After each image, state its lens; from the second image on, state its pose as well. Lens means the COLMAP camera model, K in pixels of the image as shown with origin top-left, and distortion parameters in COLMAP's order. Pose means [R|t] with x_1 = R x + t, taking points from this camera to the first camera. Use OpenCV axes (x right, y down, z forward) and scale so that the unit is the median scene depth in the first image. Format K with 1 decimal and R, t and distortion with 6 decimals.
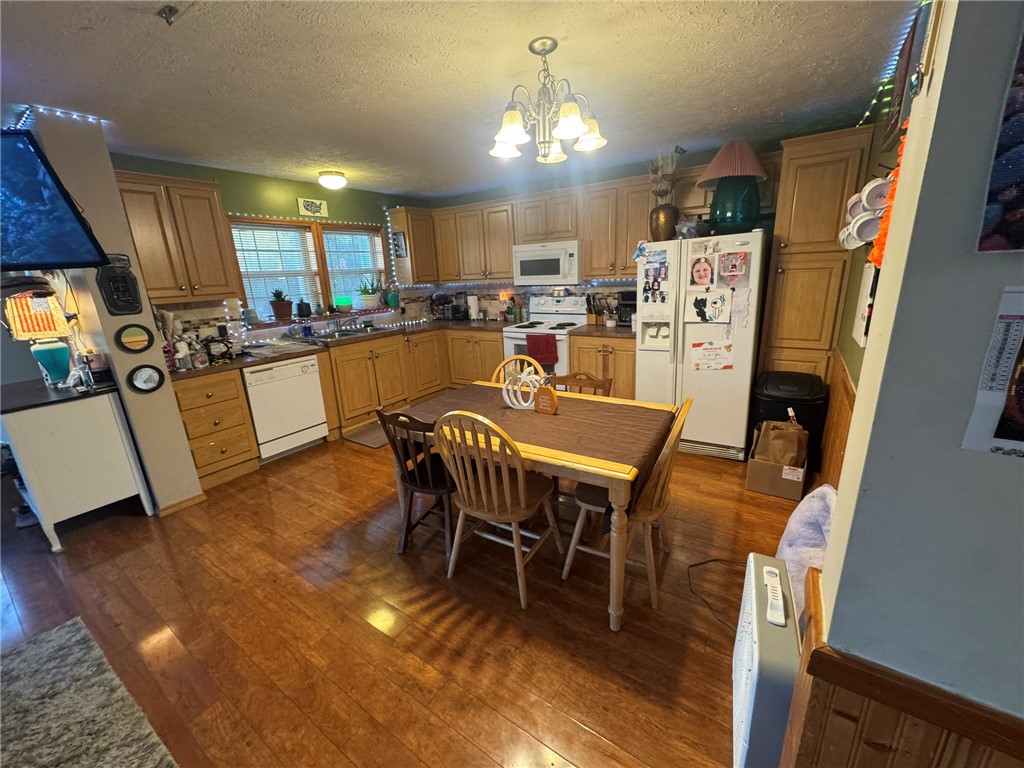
lens RADIAL K [[410.9, 0, 513.1], [0, 410.9, 383.5], [0, 0, 1]] dist [-0.002887, 0.000074]
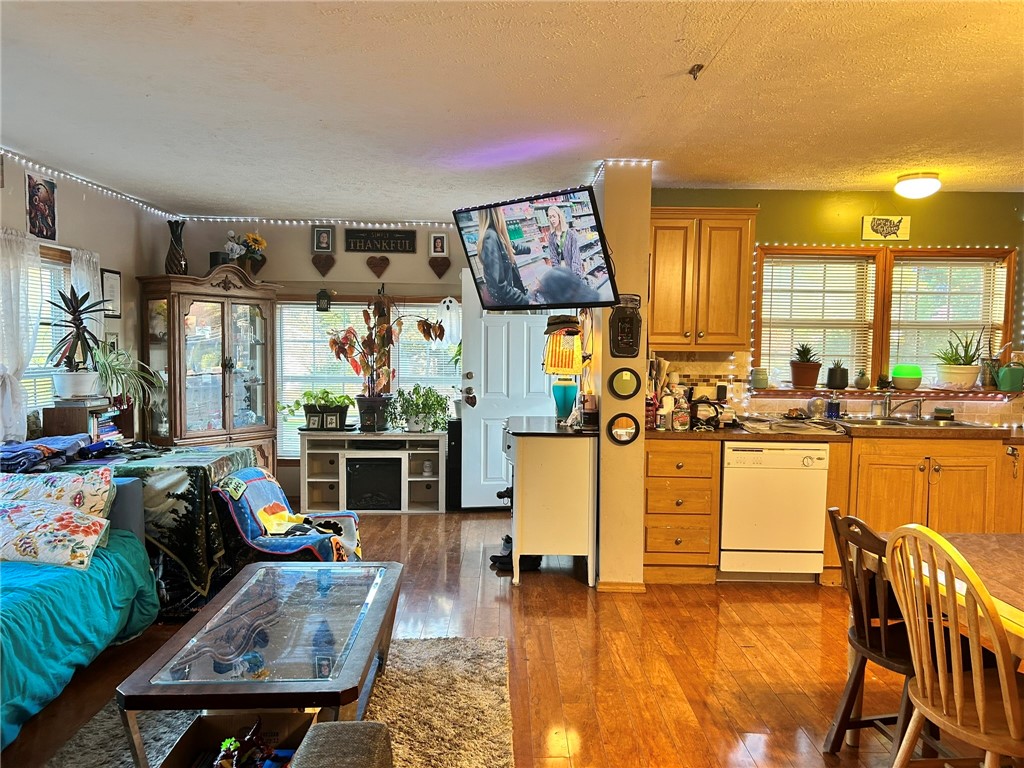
lens RADIAL K [[769.3, 0, 511.7], [0, 769.3, 384.7], [0, 0, 1]] dist [0.007459, -0.000112]
pose [[0.566561, 0.096270, -0.818377, 0.249611], [-0.252935, 0.965525, -0.061526, 0.045745], [0.784240, 0.241855, 0.571379, -0.127760]]
